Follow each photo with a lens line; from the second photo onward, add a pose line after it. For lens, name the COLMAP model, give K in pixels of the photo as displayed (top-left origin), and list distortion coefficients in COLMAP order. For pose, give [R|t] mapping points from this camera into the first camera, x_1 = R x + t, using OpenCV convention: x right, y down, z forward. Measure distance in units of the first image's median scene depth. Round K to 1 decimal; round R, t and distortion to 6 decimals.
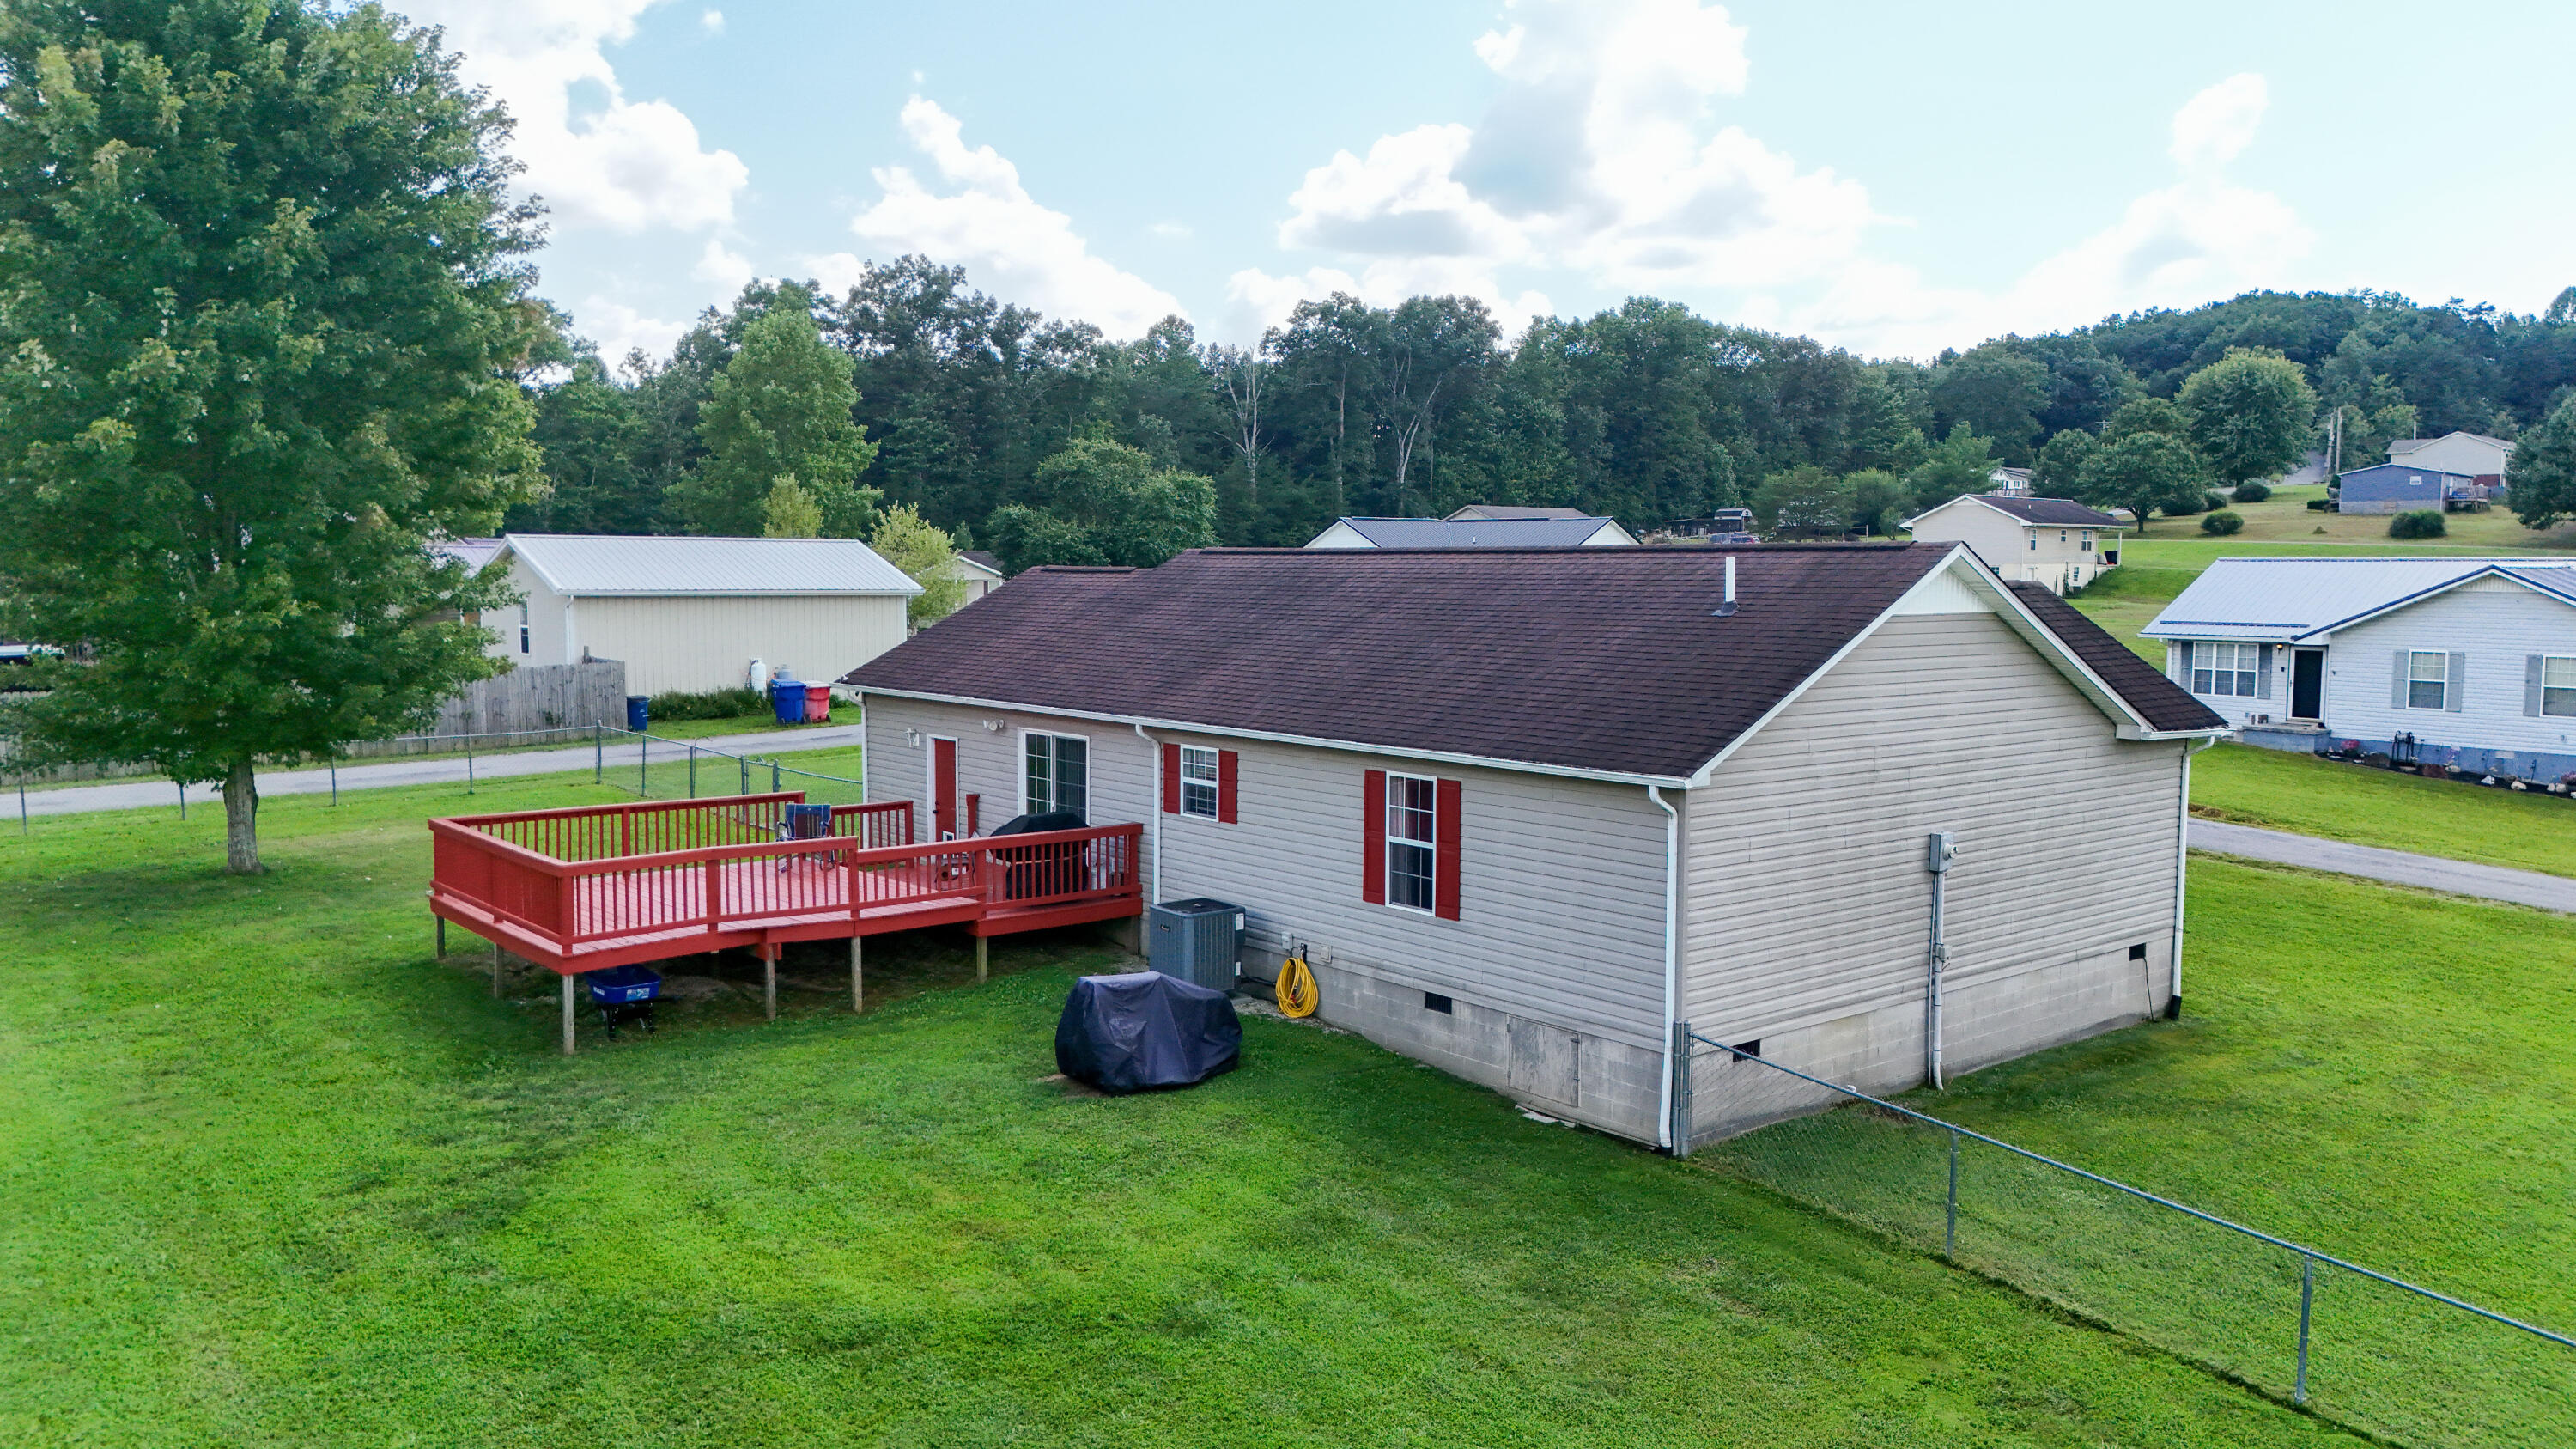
lens RADIAL K [[1880.0, 0, 1288.0], [0, 1880.0, 724.5], [0, 0, 1]] dist [0.047012, -0.004013]
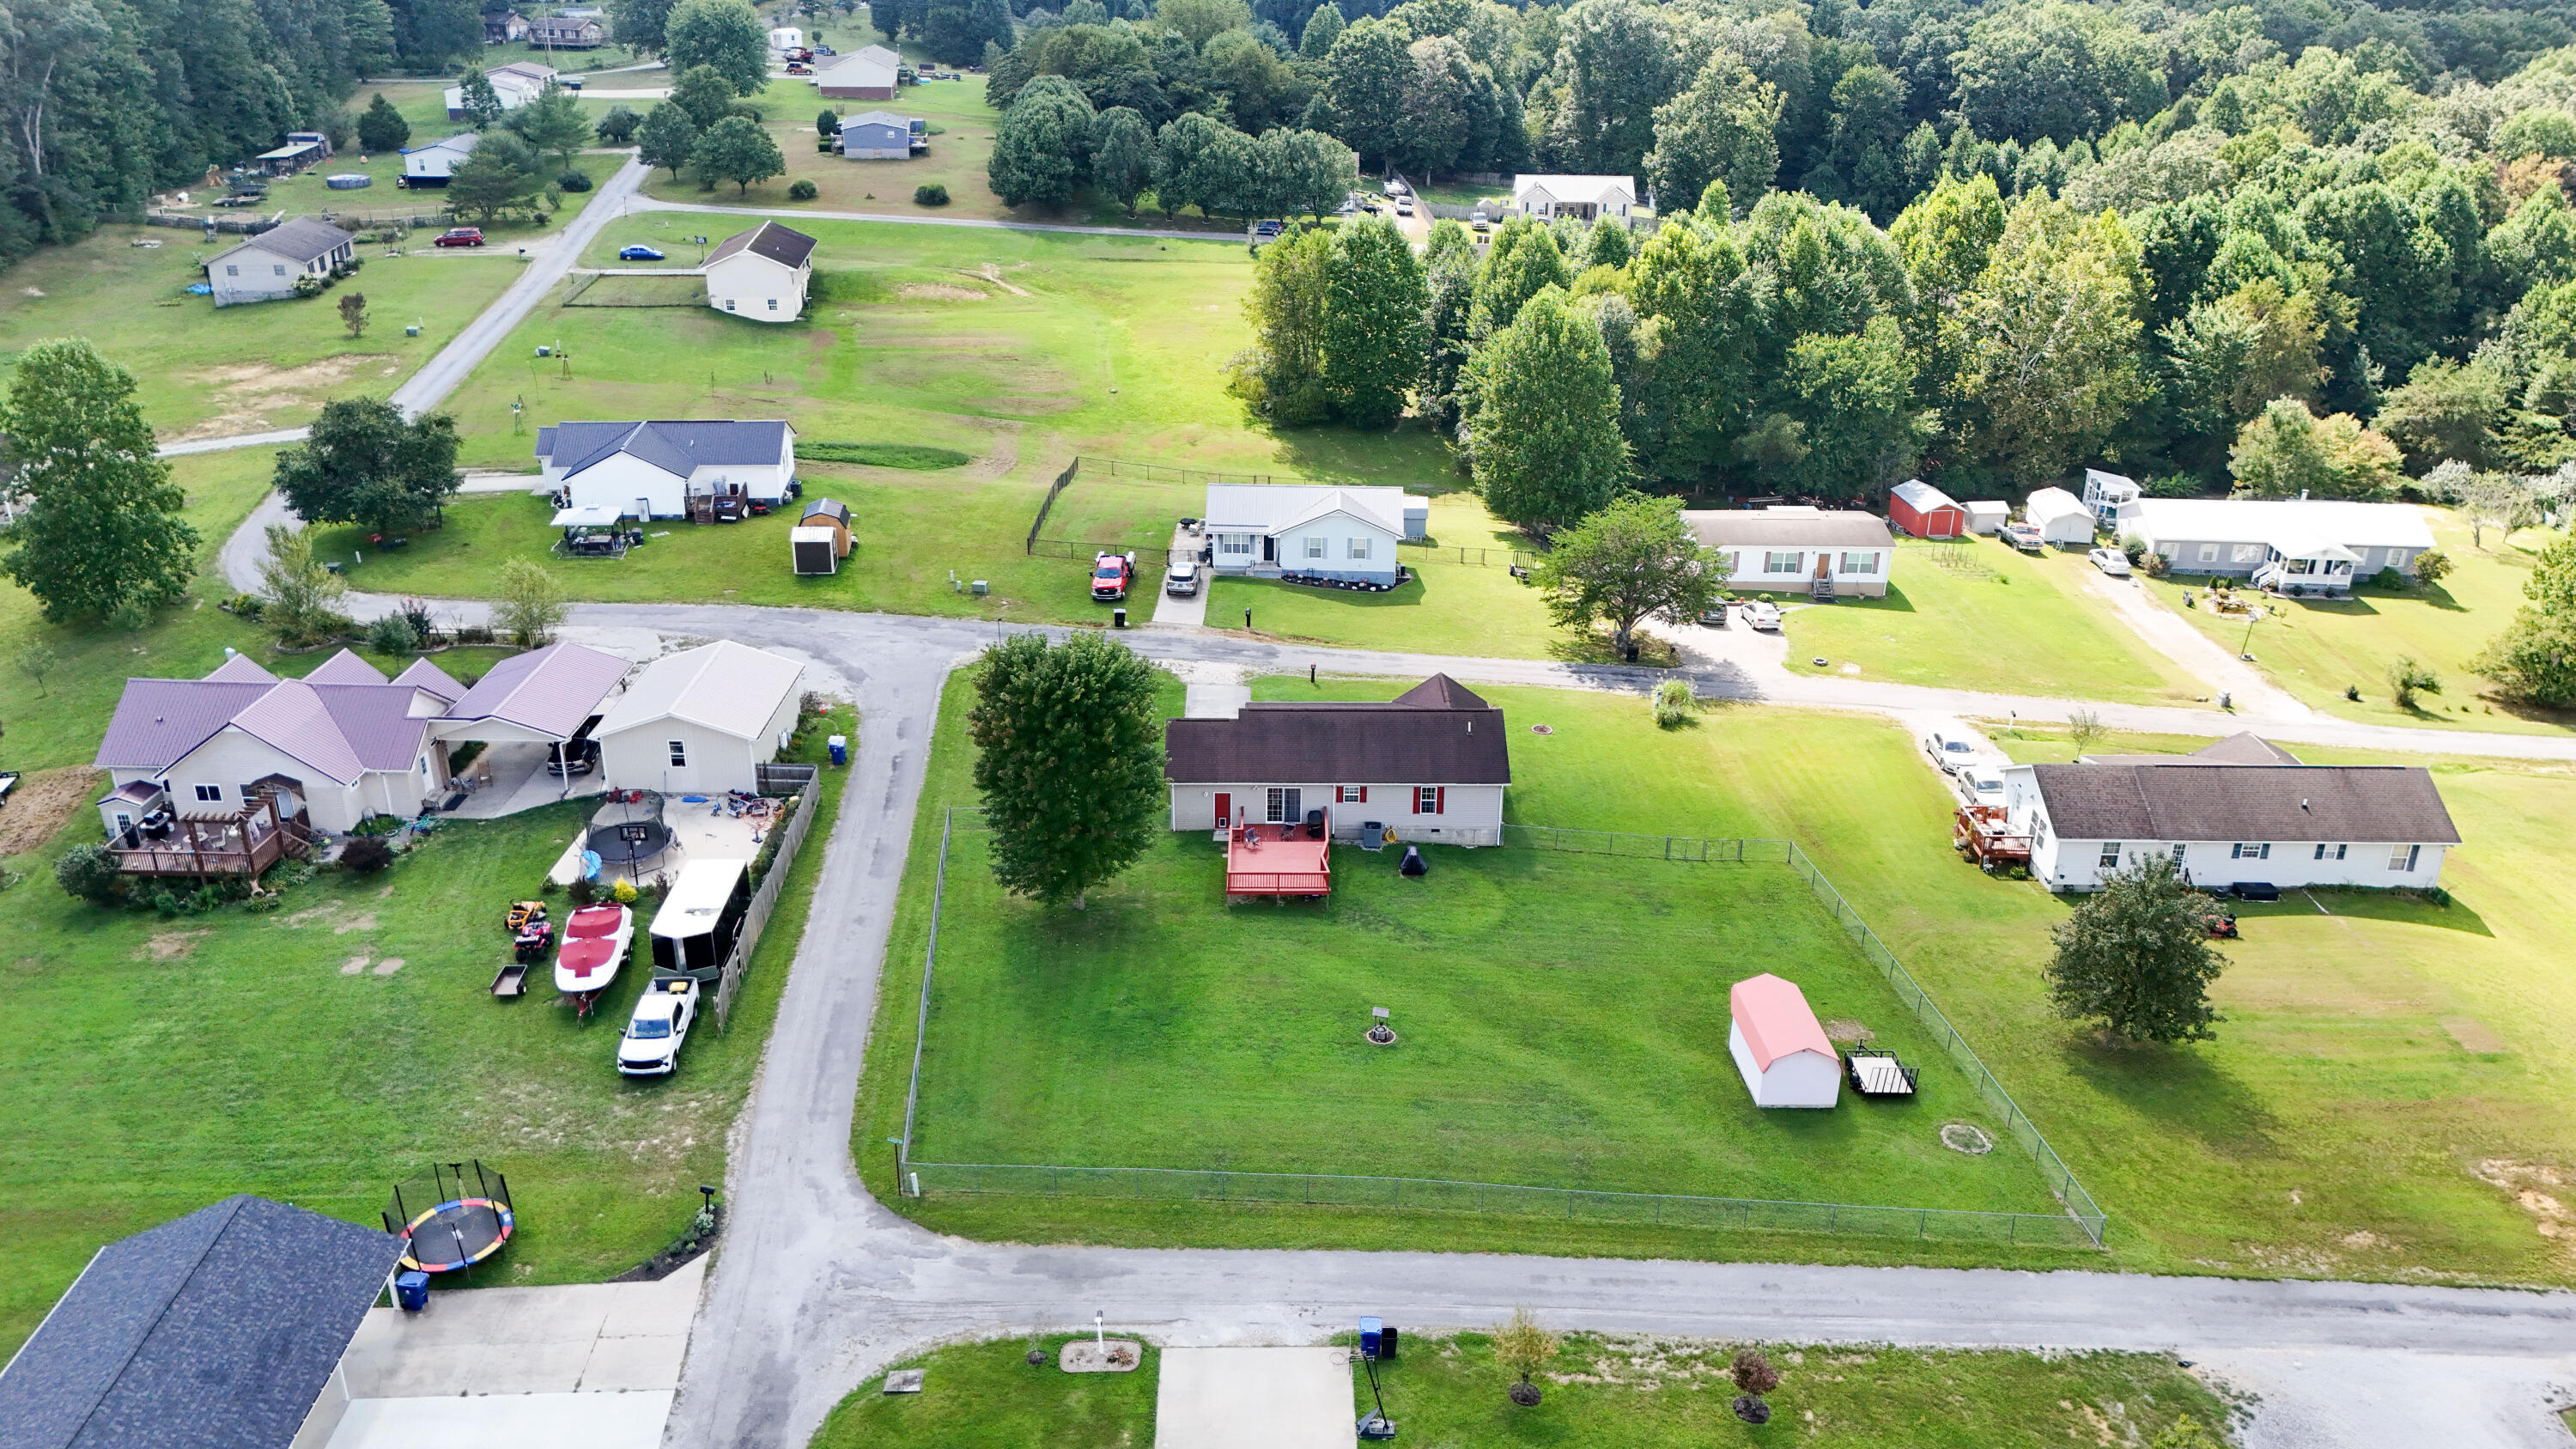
lens RADIAL K [[1901.9, 0, 1288.0], [0, 1901.9, 724.5], [0, 0, 1]] dist [0.022419, -0.003735]
pose [[0.620836, -0.309193, 0.720390, -3.301963], [0.056446, 0.934181, 0.352307, -1.697695], [-0.781905, -0.178062, 0.597426, -1.414826]]
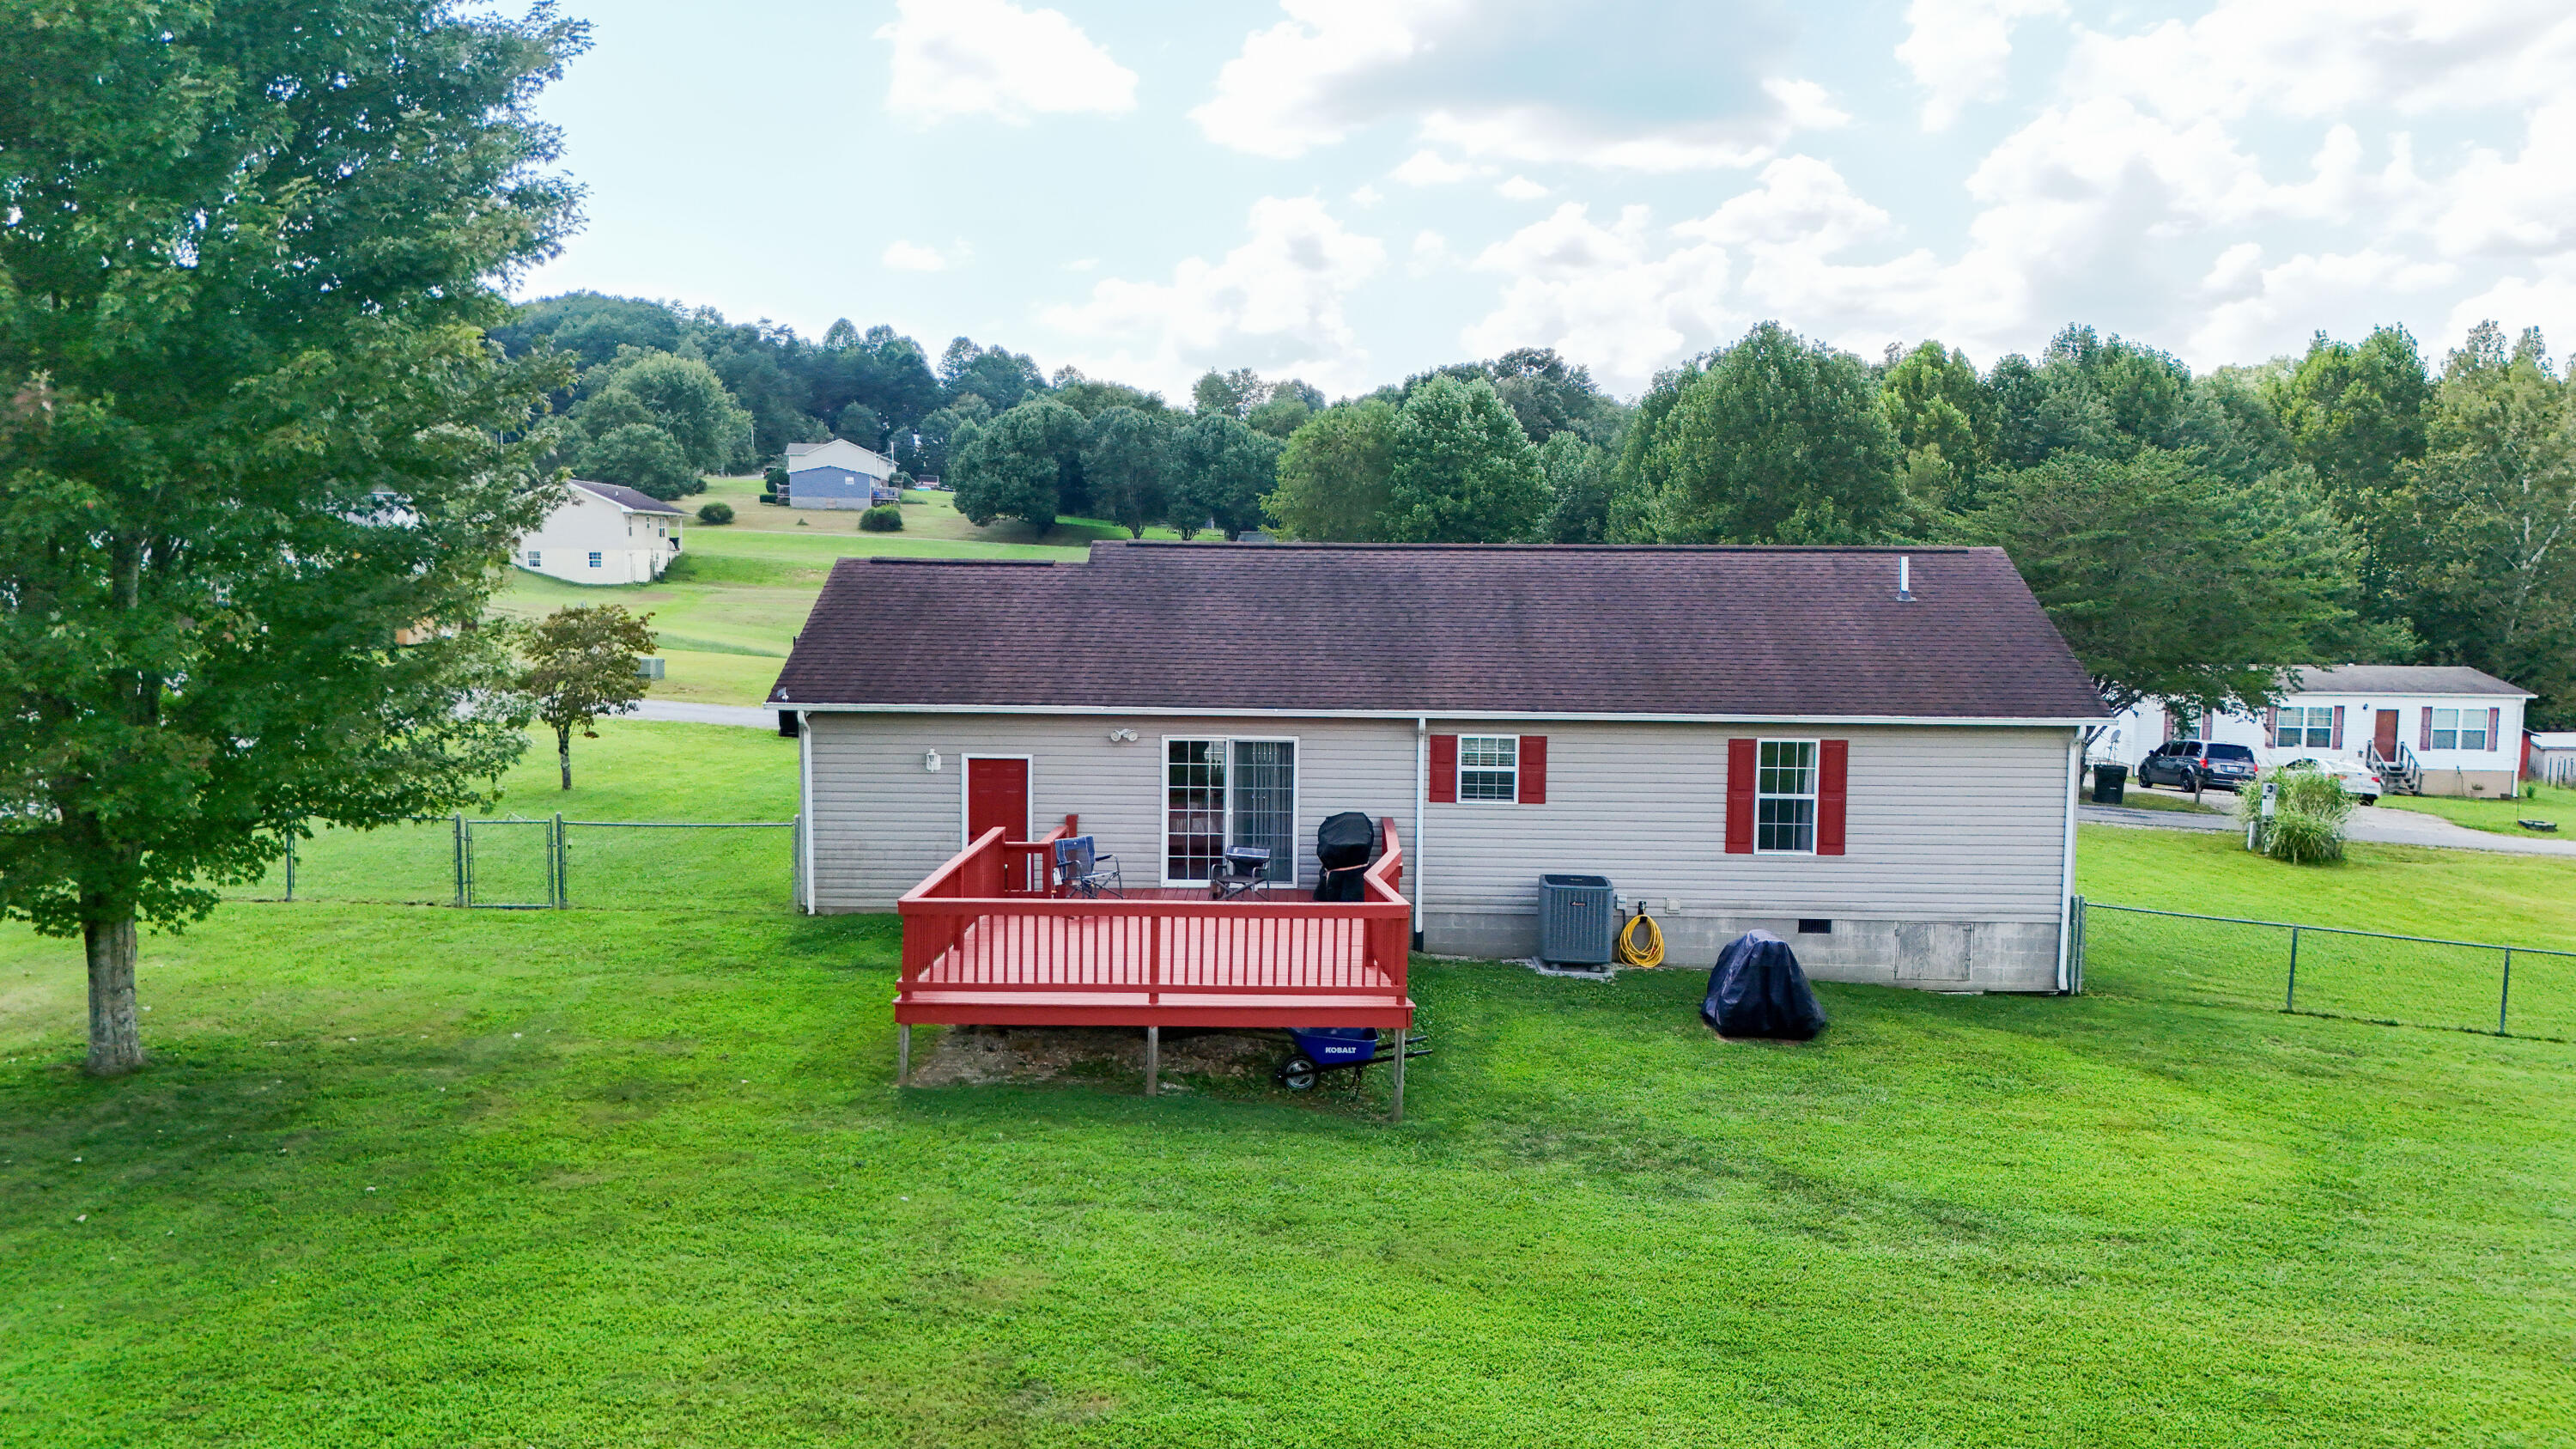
lens RADIAL K [[1901.9, 0, 1288.0], [0, 1901.9, 724.5], [0, 0, 1]] dist [0.022419, -0.003735]
pose [[0.647873, -0.061763, 0.759241, -1.009446], [0.055554, 0.997884, 0.033771, -0.039121], [-0.759720, 0.020299, 0.649933, 0.438799]]
